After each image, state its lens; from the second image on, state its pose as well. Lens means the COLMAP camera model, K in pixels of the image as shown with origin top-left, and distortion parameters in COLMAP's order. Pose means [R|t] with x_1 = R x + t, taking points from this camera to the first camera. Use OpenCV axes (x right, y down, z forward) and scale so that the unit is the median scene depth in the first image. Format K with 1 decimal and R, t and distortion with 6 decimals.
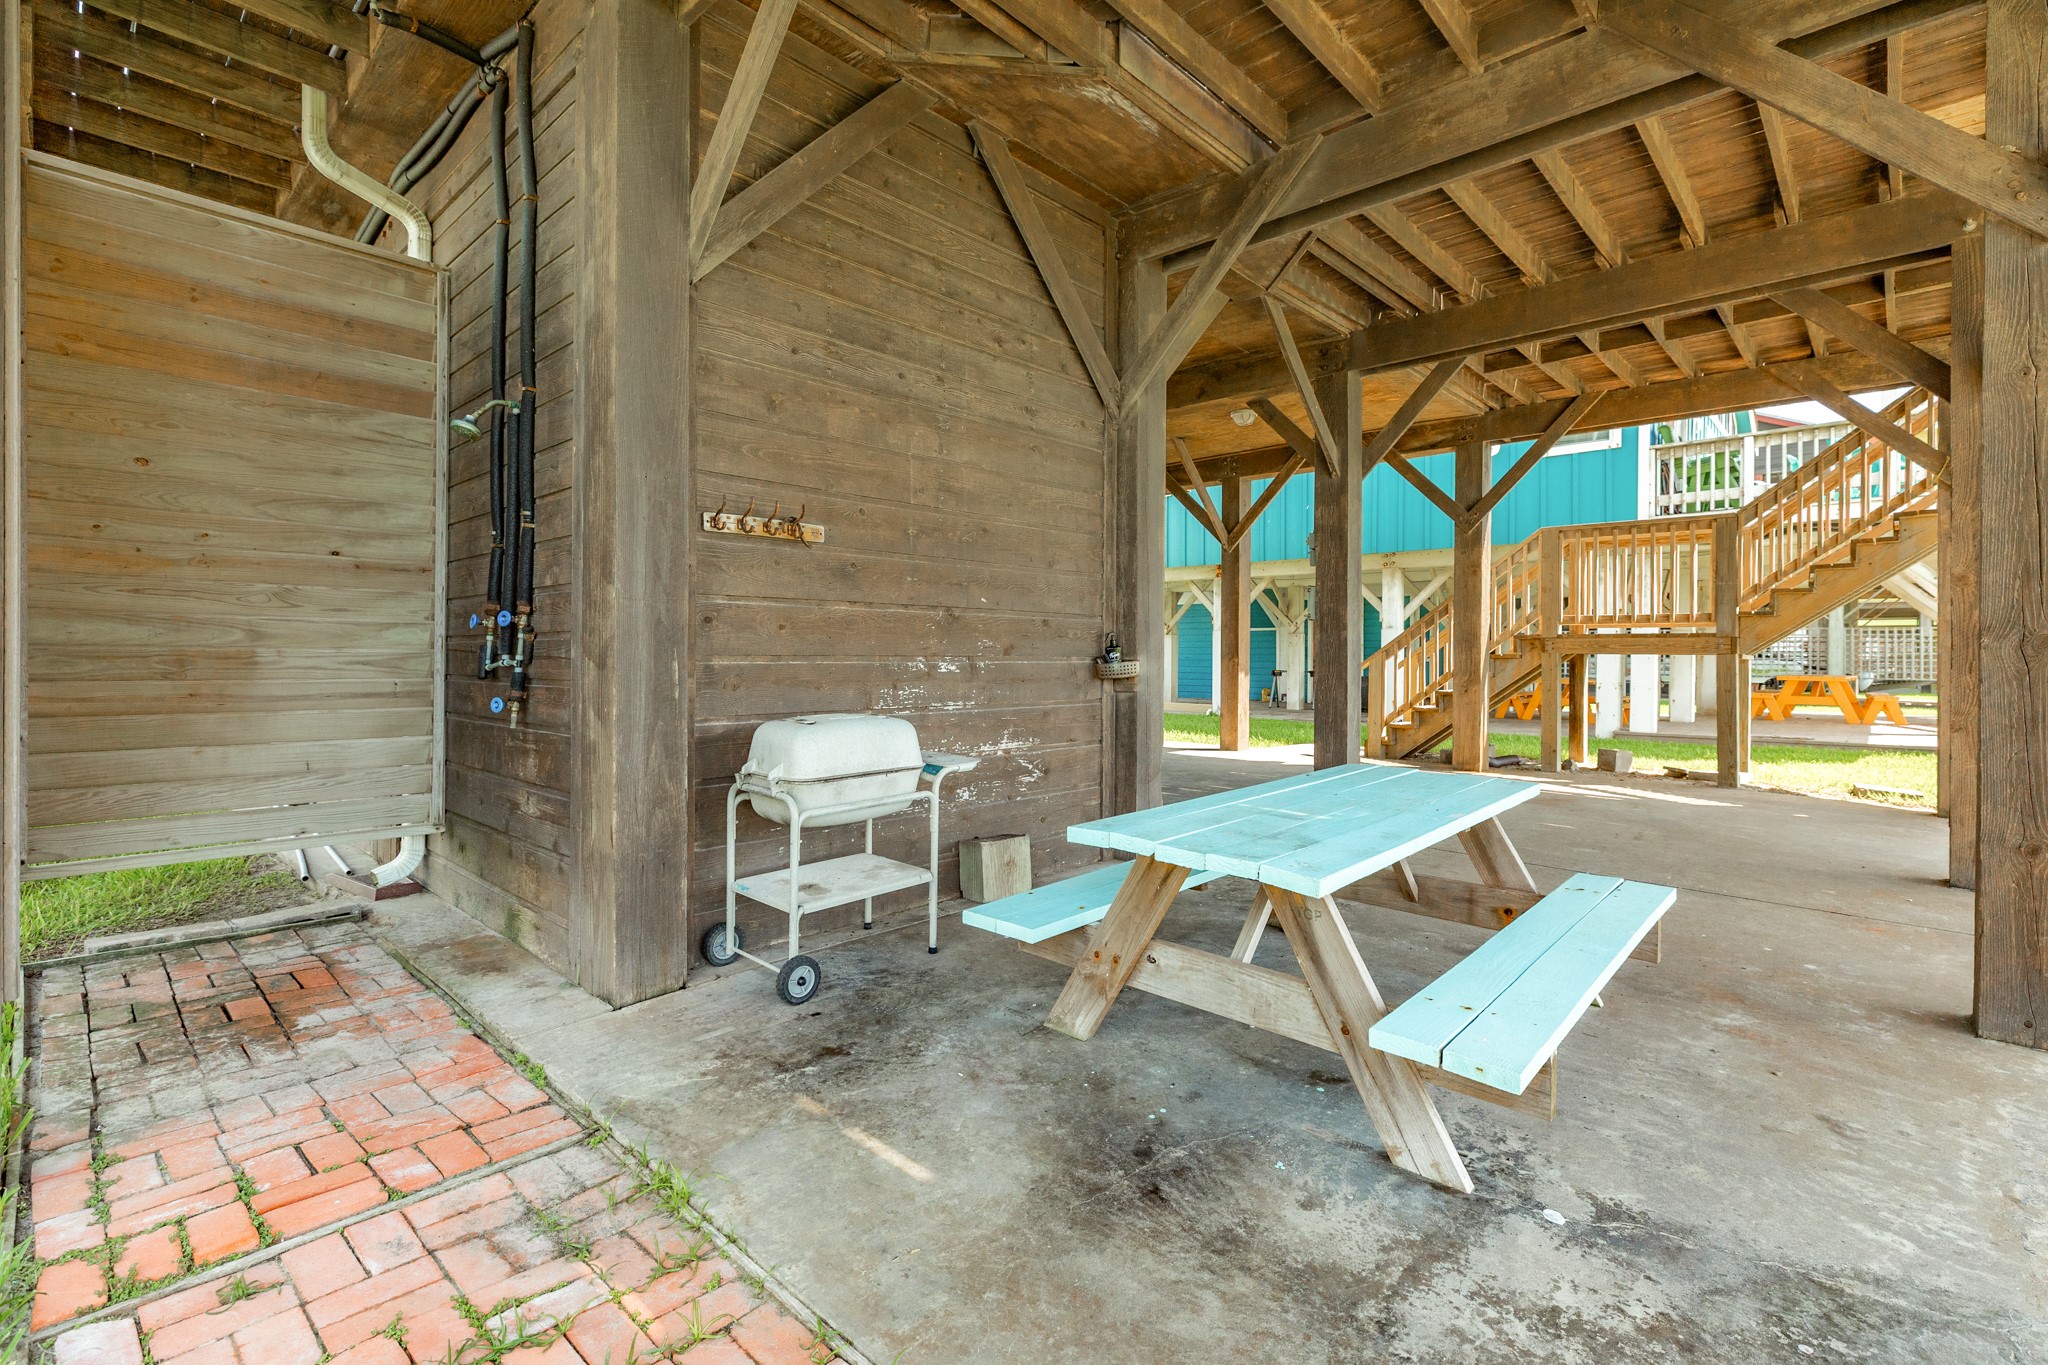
lens RADIAL K [[916.1, 0, 1024.2], [0, 916.1, 647.3], [0, 0, 1]] dist [-0.000064, 0.000329]
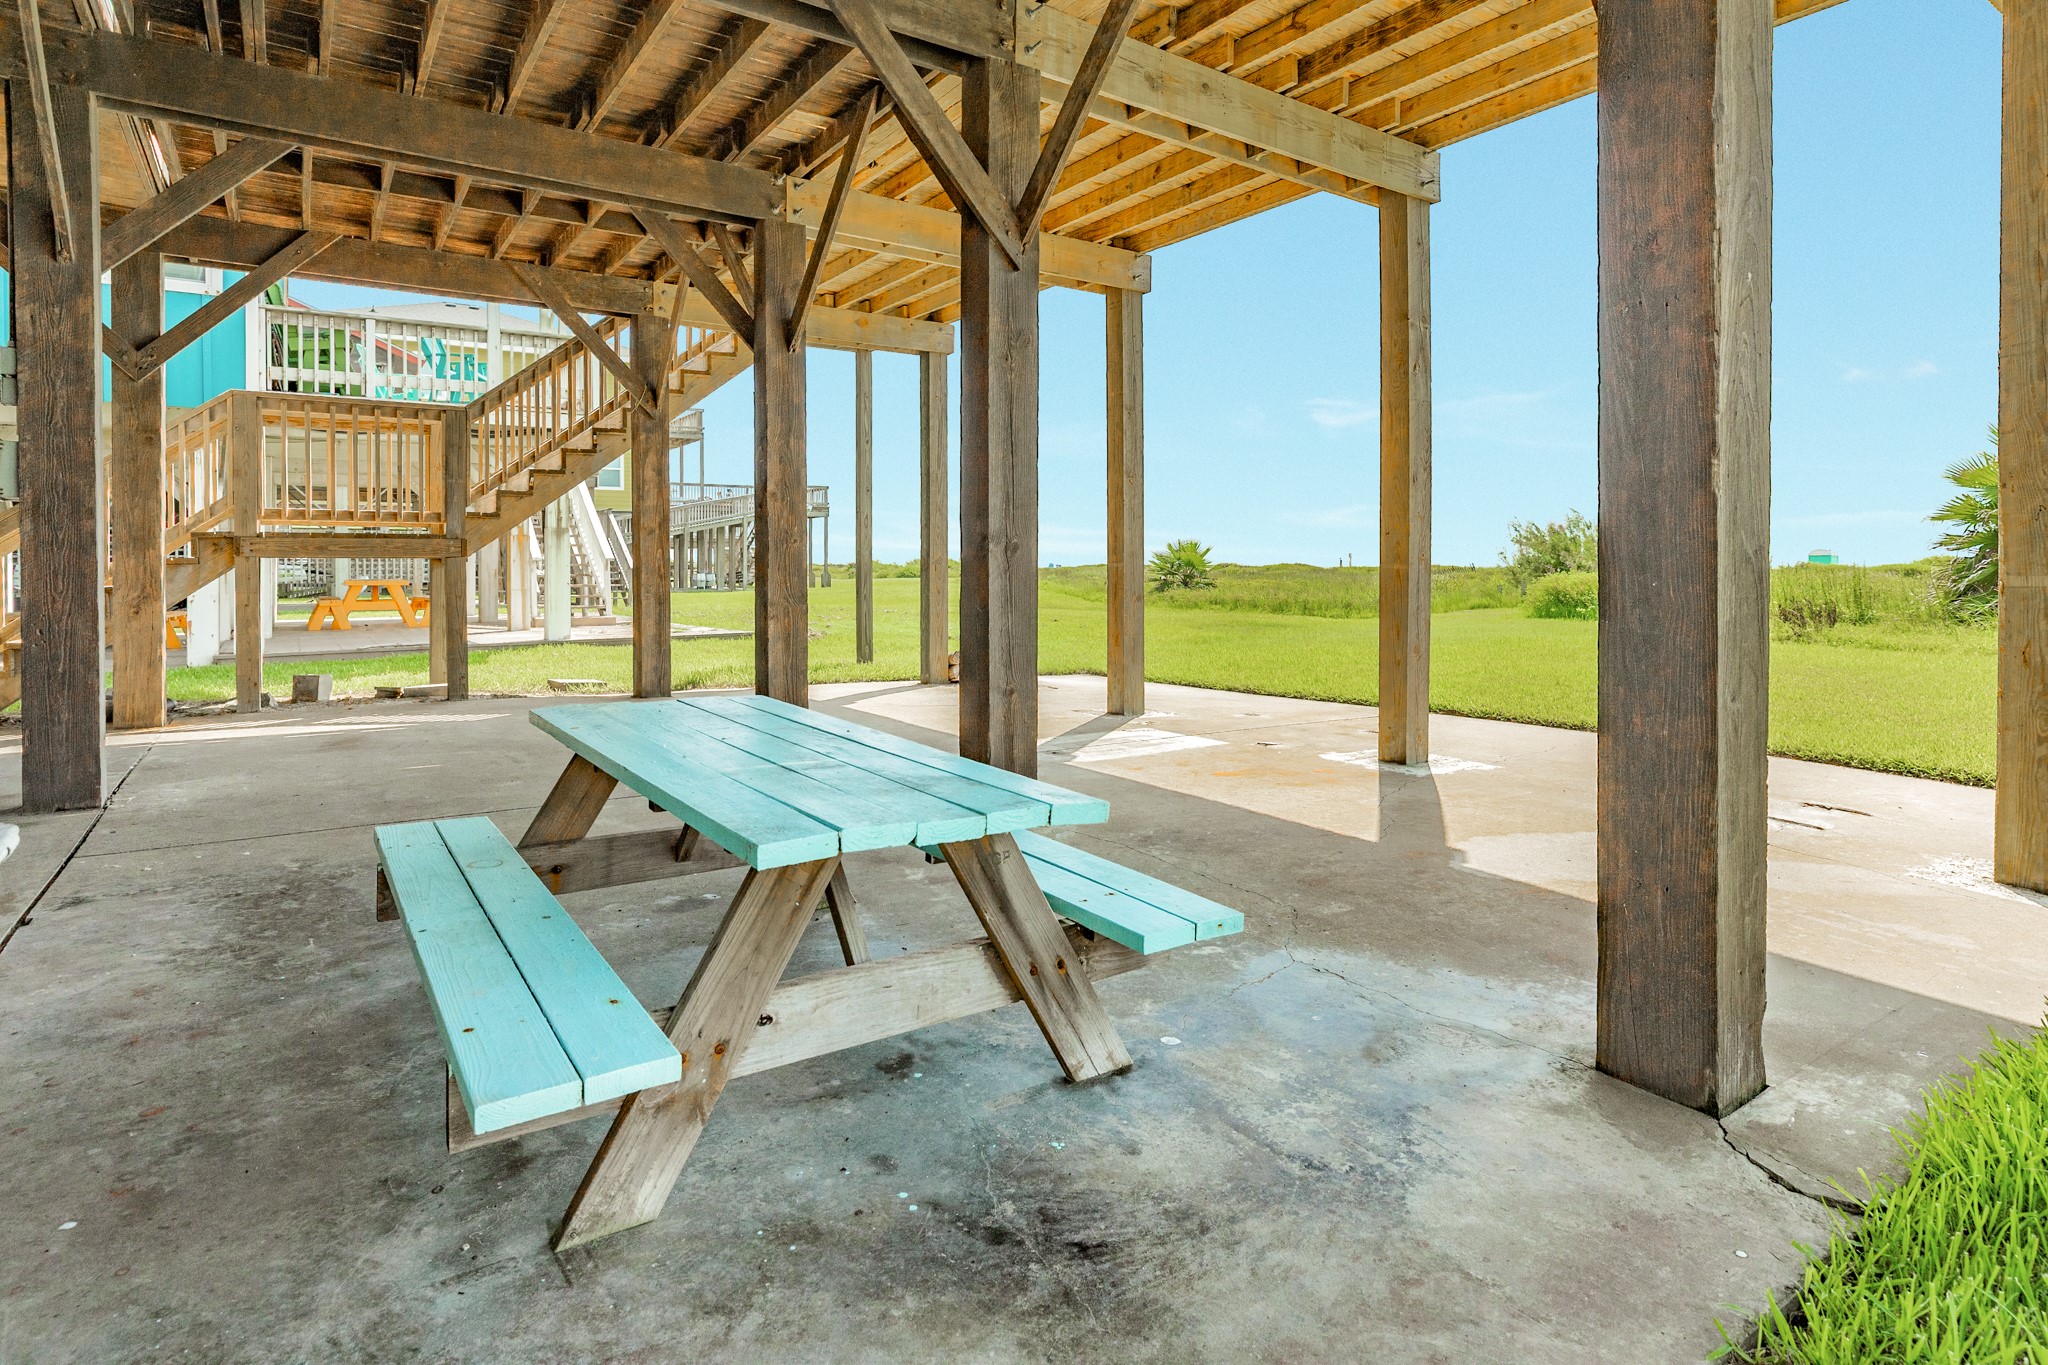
lens RADIAL K [[1073.5, 0, 1026.2], [0, 1073.5, 567.6], [0, 0, 1]] dist [-0.001926, 0.000355]
pose [[0.216291, -0.011985, 0.976255, -0.193331], [-0.004022, 0.999905, 0.013166, 0.001506], [-0.976321, -0.006774, 0.216222, 0.220615]]
